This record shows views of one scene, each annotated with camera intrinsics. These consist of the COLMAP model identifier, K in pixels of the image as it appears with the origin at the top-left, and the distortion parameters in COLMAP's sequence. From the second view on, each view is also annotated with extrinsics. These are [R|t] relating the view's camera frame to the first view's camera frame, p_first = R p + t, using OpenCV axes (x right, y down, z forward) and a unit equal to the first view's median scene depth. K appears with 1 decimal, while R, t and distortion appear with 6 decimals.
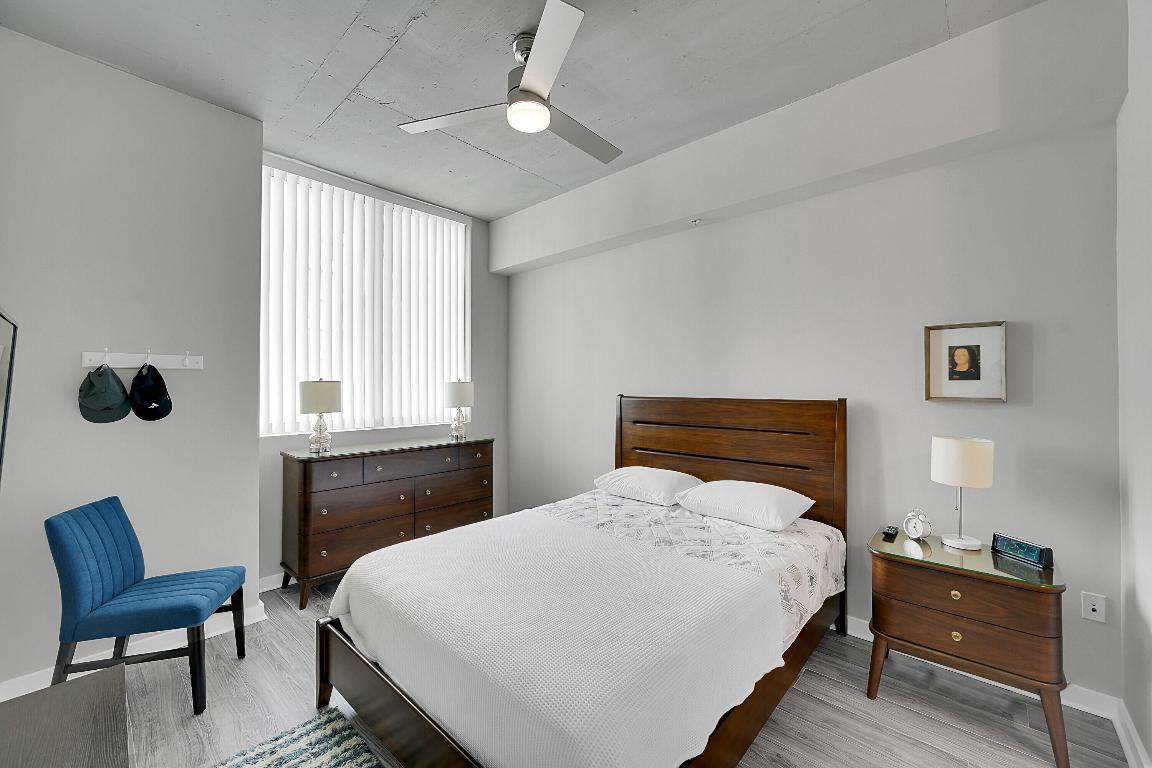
lens RADIAL K [[450.7, 0, 580.3], [0, 450.7, 382.5], [0, 0, 1]] dist [-0.000579, 0.000168]
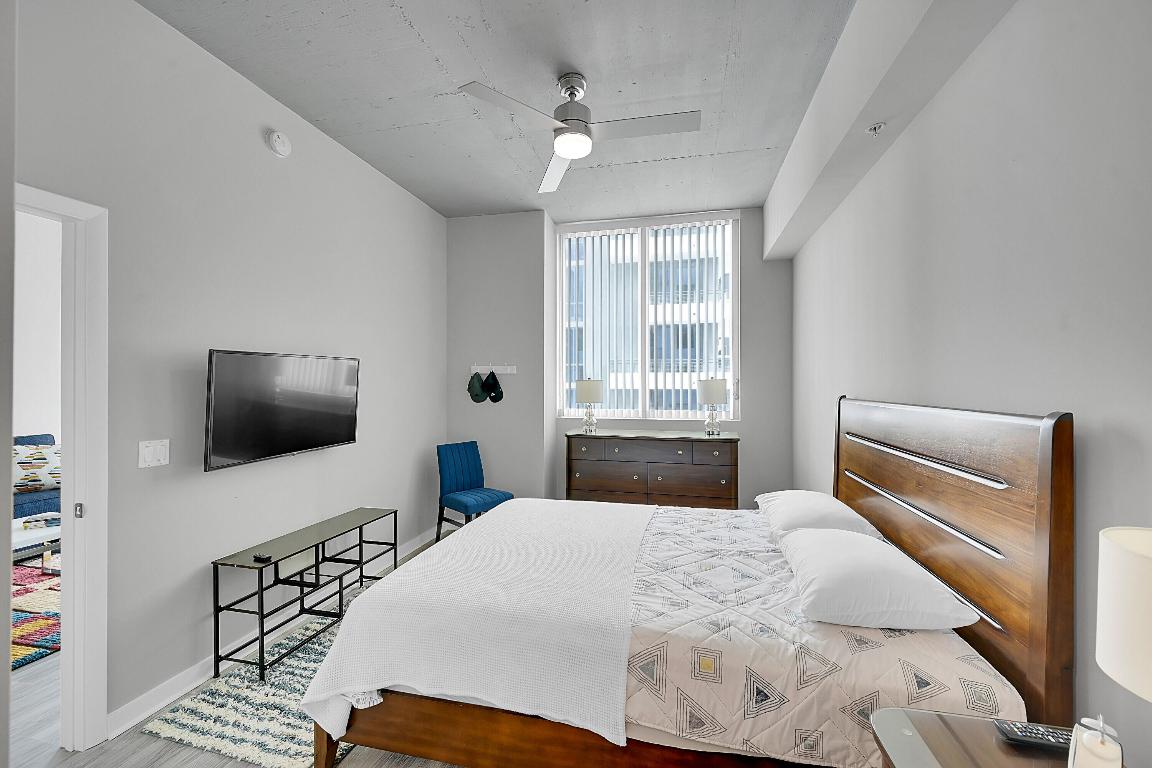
lens RADIAL K [[450.7, 0, 580.3], [0, 450.7, 382.5], [0, 0, 1]] dist [-0.000579, 0.000168]
pose [[0.493574, 0.000411, -0.869704, 0.629719], [0.006658, 0.999969, 0.004252, -0.000640], [0.869678, -0.007889, 0.493556, 0.322976]]
